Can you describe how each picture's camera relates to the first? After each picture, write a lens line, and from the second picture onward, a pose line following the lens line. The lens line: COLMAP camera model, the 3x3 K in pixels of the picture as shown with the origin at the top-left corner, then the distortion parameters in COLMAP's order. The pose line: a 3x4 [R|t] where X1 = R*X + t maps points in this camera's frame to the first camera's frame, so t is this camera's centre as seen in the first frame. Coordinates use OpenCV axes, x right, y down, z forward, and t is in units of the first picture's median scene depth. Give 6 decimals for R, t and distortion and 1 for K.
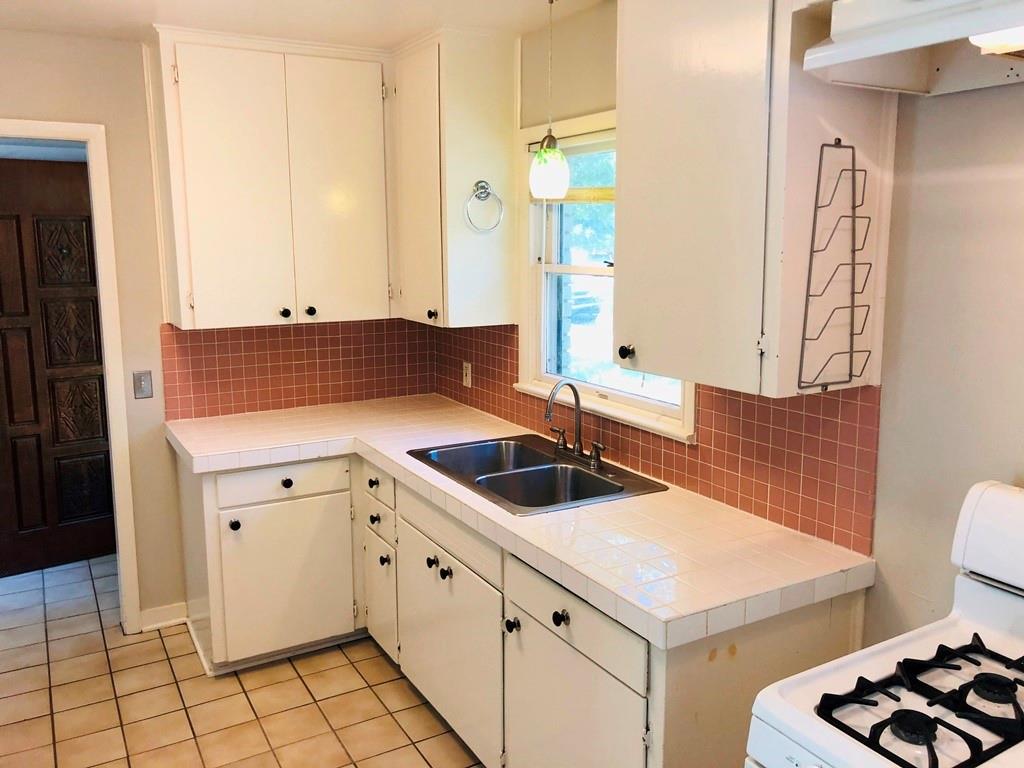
lens RADIAL K [[850.1, 0, 512.2], [0, 850.1, 382.1], [0, 0, 1]] dist [0.019307, 0.005407]
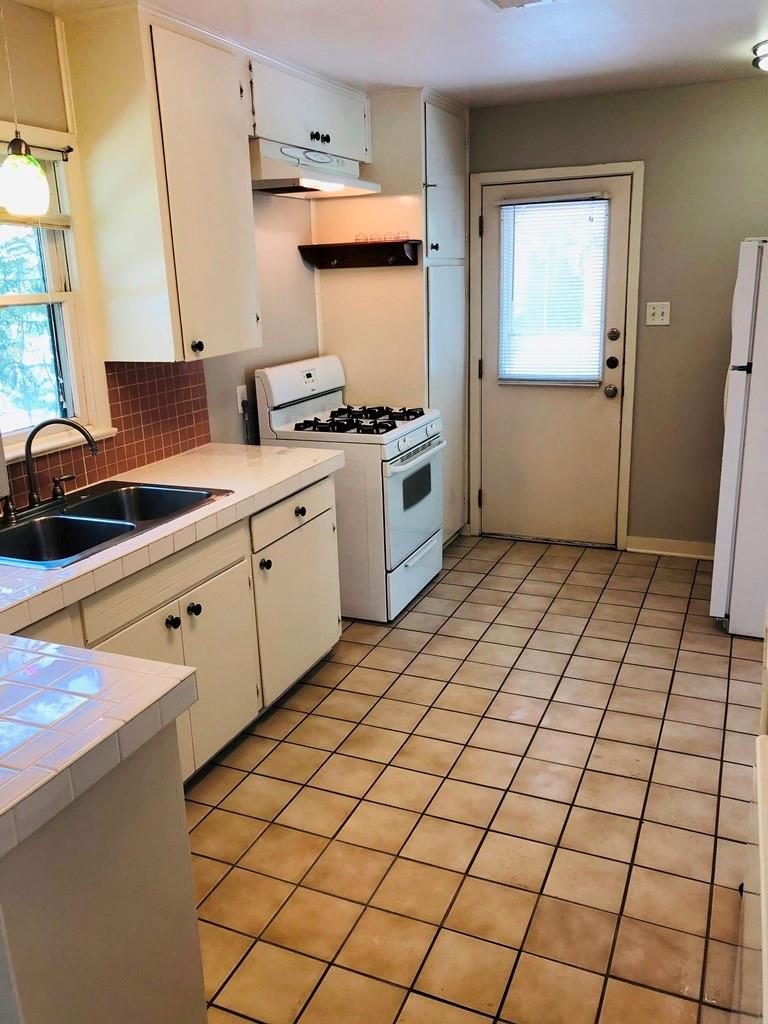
lens RADIAL K [[850.1, 0, 383.1], [0, 850.1, 511.9], [0, 0, 1]] dist [0.019307, 0.005407]
pose [[-0.604397, -0.195539, 0.772314, -0.956336], [0.164361, 0.917953, 0.361038, -0.197626], [-0.779545, 0.345149, -0.522668, 1.326989]]
